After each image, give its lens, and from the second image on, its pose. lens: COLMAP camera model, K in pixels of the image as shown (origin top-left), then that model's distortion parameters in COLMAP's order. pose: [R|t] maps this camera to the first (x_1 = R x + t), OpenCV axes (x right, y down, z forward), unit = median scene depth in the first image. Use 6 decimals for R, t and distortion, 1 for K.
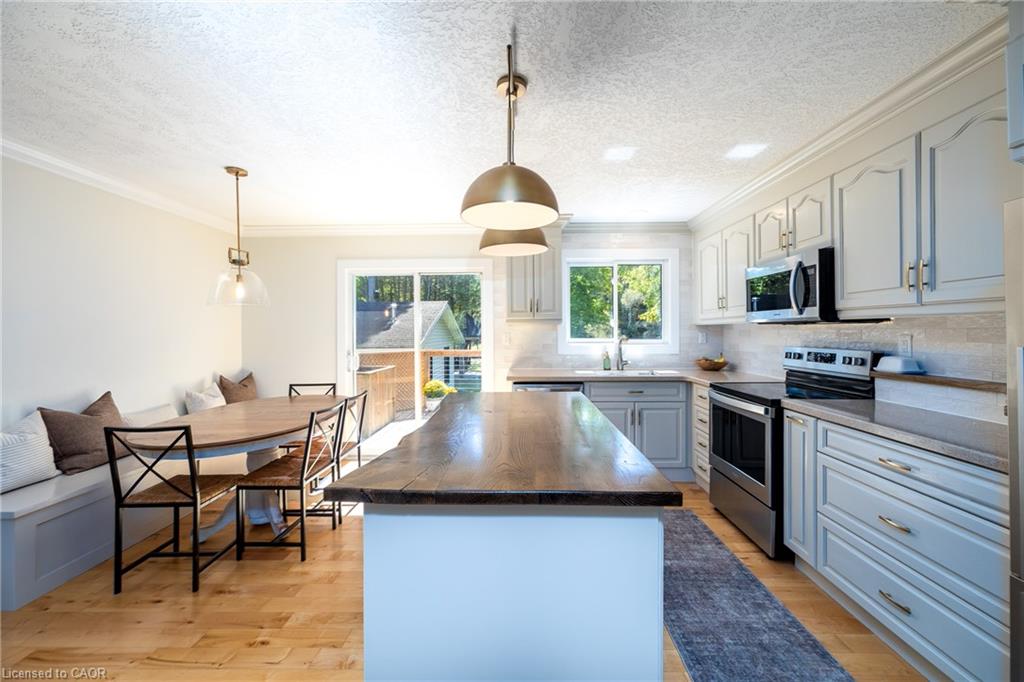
lens RADIAL K [[410.5, 0, 512.2], [0, 410.5, 338.4], [0, 0, 1]] dist [-0.001996, 0.004660]
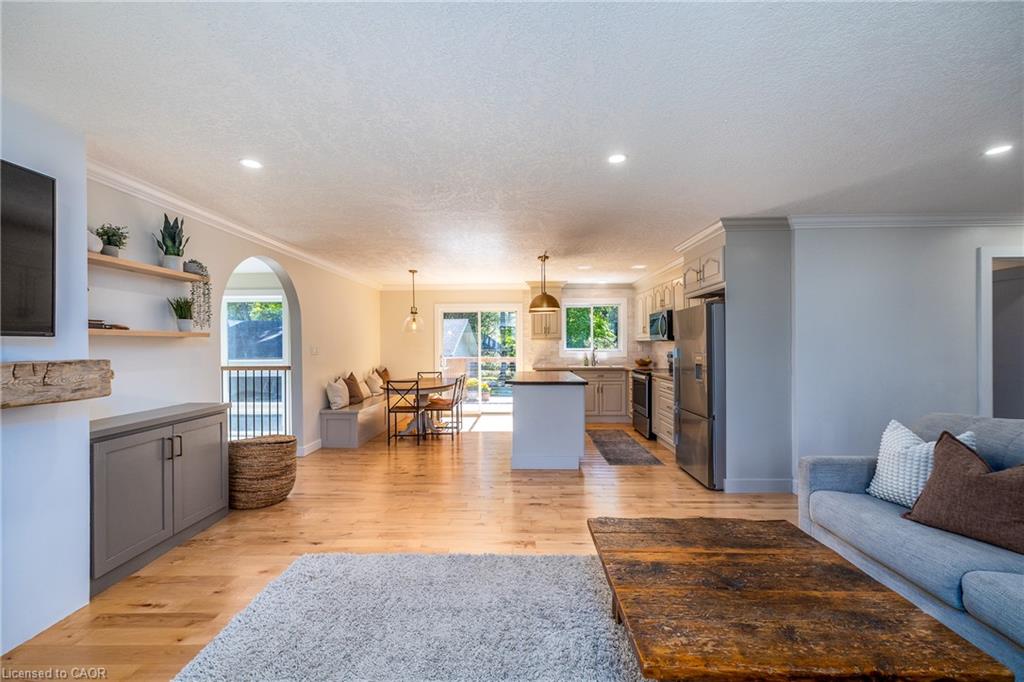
lens RADIAL K [[424.3, 0, 512.0], [0, 424.3, 341.0], [0, 0, 1]] dist [-0.029409, 0.000003]
pose [[0.999999, 0.001384, 0.000957, -0.159899], [-0.001363, 0.999766, -0.021600, 0.014746], [-0.000987, 0.021599, 0.999766, -1.400172]]
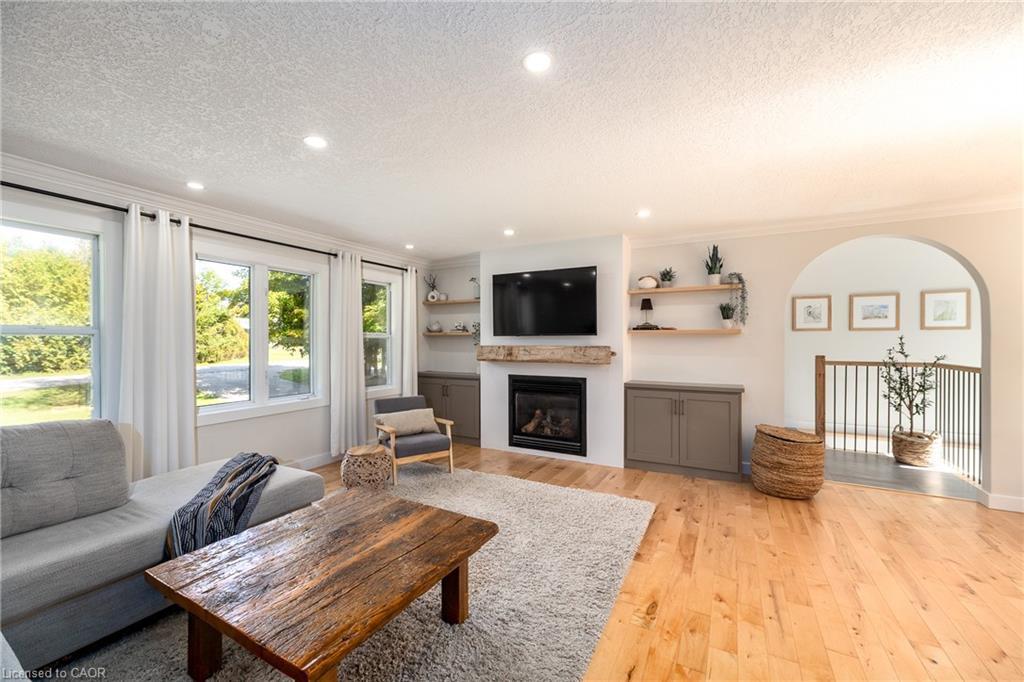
lens RADIAL K [[398.9, 0, 510.4], [0, 398.9, 342.3], [0, 0, 1]] dist [-0.000922, 0.000539]
pose [[-0.463279, 0.011475, -0.886138, 0.674391], [-0.012249, 0.999738, 0.019350, -0.008059], [0.886128, 0.019818, -0.463017, -0.143043]]
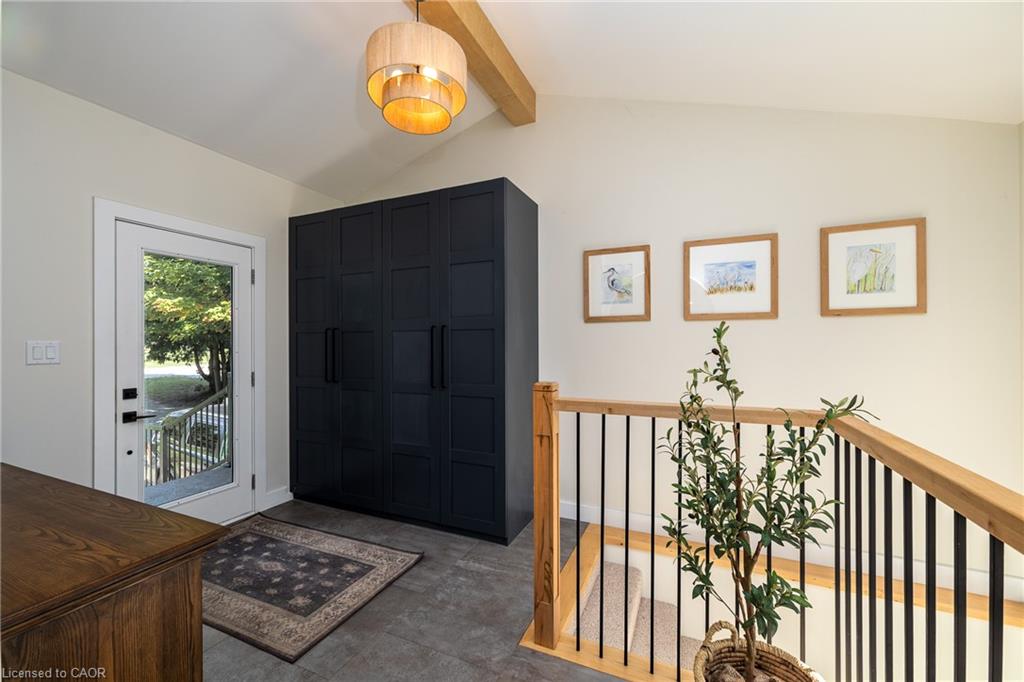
lens RADIAL K [[410.5, 0, 512.2], [0, 410.5, 338.4], [0, 0, 1]] dist [-0.001996, 0.004660]
pose [[-0.385389, 0.001204, -0.922753, -1.125592], [-0.007067, 0.999966, 0.004257, -0.005301], [0.922727, 0.008162, -0.385367, 0.539696]]
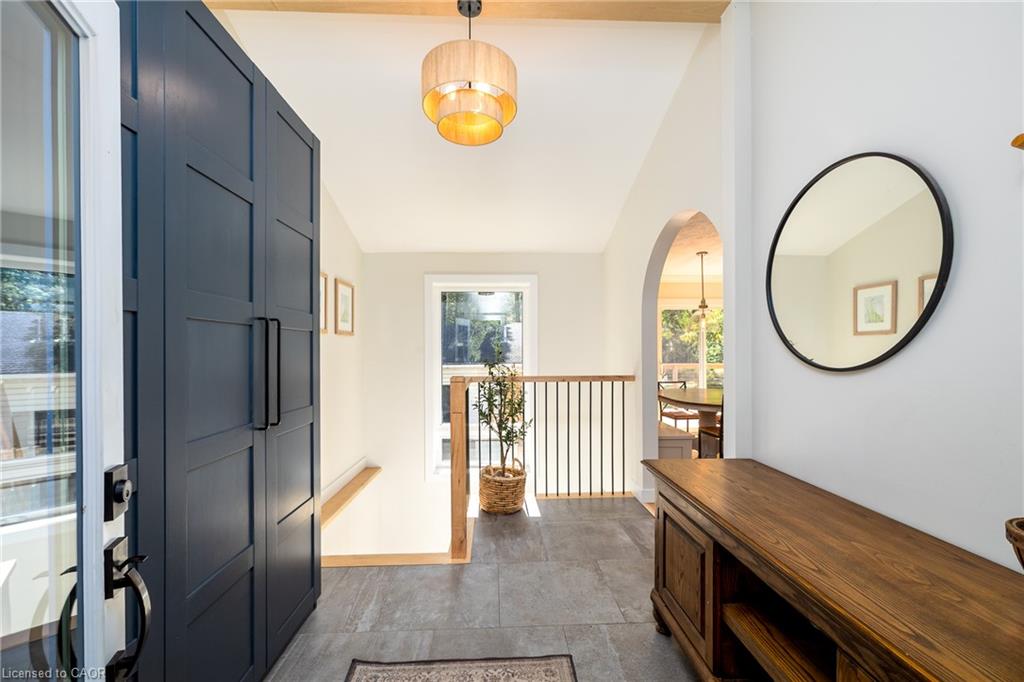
lens RADIAL K [[417.0, 0, 514.1], [0, 417.0, 349.1], [0, 0, 1]] dist [-0.003683, -0.000075]
pose [[0.997492, 0.002224, 0.070740, -1.761698], [-0.001206, 0.999895, -0.014429, 0.022858], [-0.070764, 0.014307, 0.997390, -0.765552]]
